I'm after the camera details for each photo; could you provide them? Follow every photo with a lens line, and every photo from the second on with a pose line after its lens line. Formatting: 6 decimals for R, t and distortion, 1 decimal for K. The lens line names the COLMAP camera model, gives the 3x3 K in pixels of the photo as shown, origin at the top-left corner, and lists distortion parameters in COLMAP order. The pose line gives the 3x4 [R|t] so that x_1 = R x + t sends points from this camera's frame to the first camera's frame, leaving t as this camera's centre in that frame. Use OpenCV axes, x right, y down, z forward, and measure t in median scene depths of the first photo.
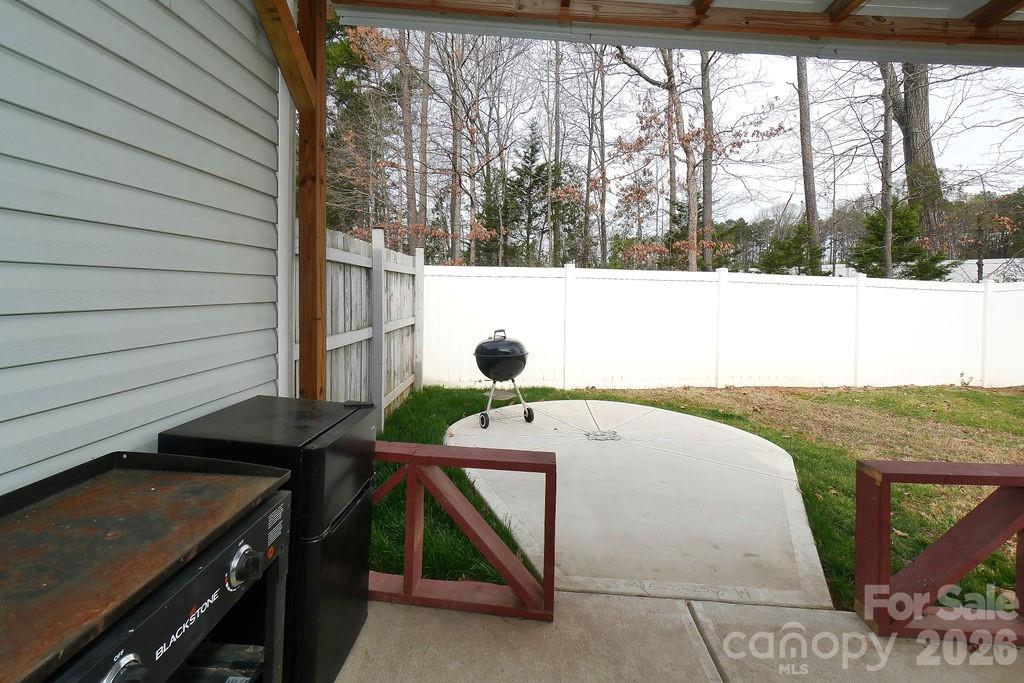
lens RADIAL K [[460.2, 0, 508.0], [0, 460.2, 304.9], [0, 0, 1]] dist [0.000624, 0.000134]
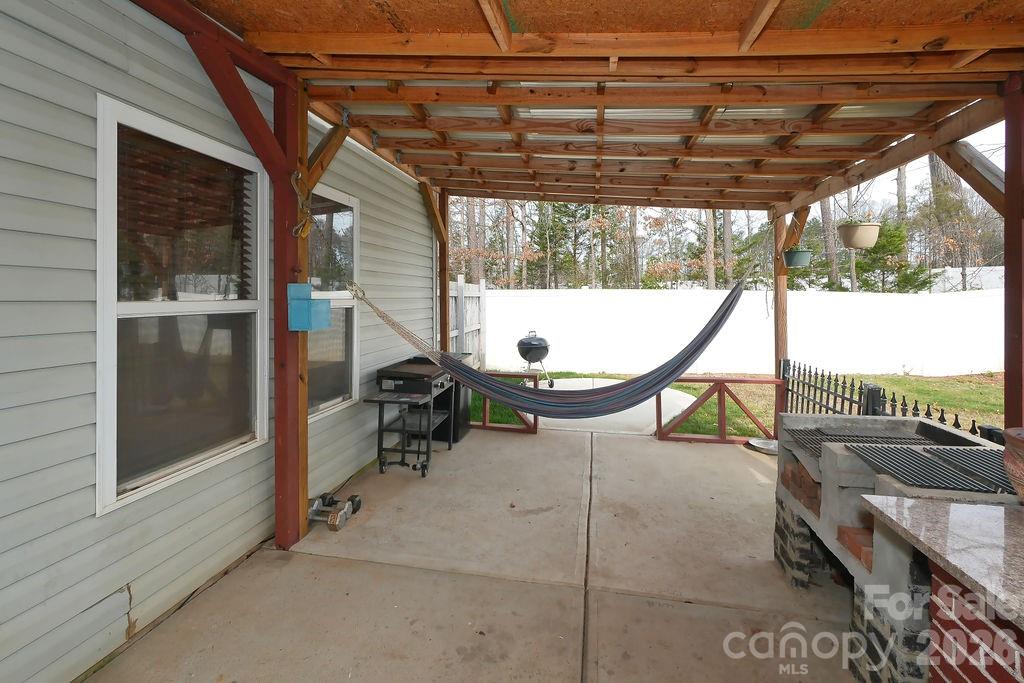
lens RADIAL K [[460.2, 0, 508.0], [0, 460.2, 304.9], [0, 0, 1]] dist [0.000624, 0.000134]
pose [[0.992040, -0.013693, -0.125174, 0.082529], [0.011494, 0.999767, -0.018273, -0.008117], [0.125395, 0.016689, 0.991966, -0.511295]]
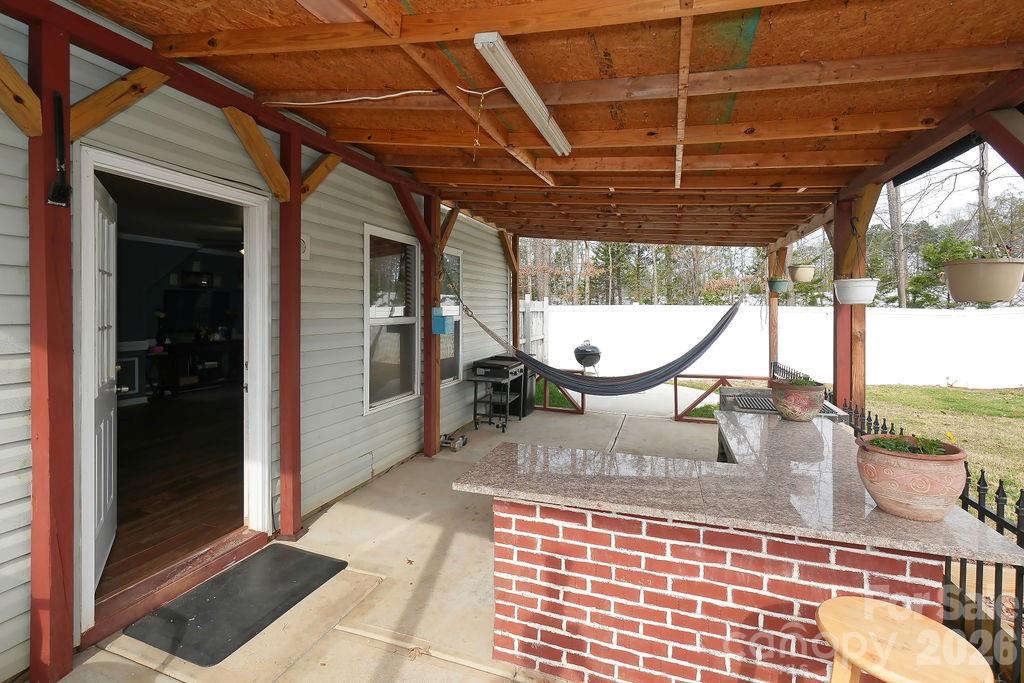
lens RADIAL K [[463.6, 0, 507.6], [0, 463.6, 320.9], [0, 0, 1]] dist [0.000352, 0.000087]
pose [[0.963755, -0.008127, -0.266665, 0.150851], [0.005070, 0.999913, -0.012150, -0.005951], [0.266741, 0.010357, 0.963713, -0.815306]]
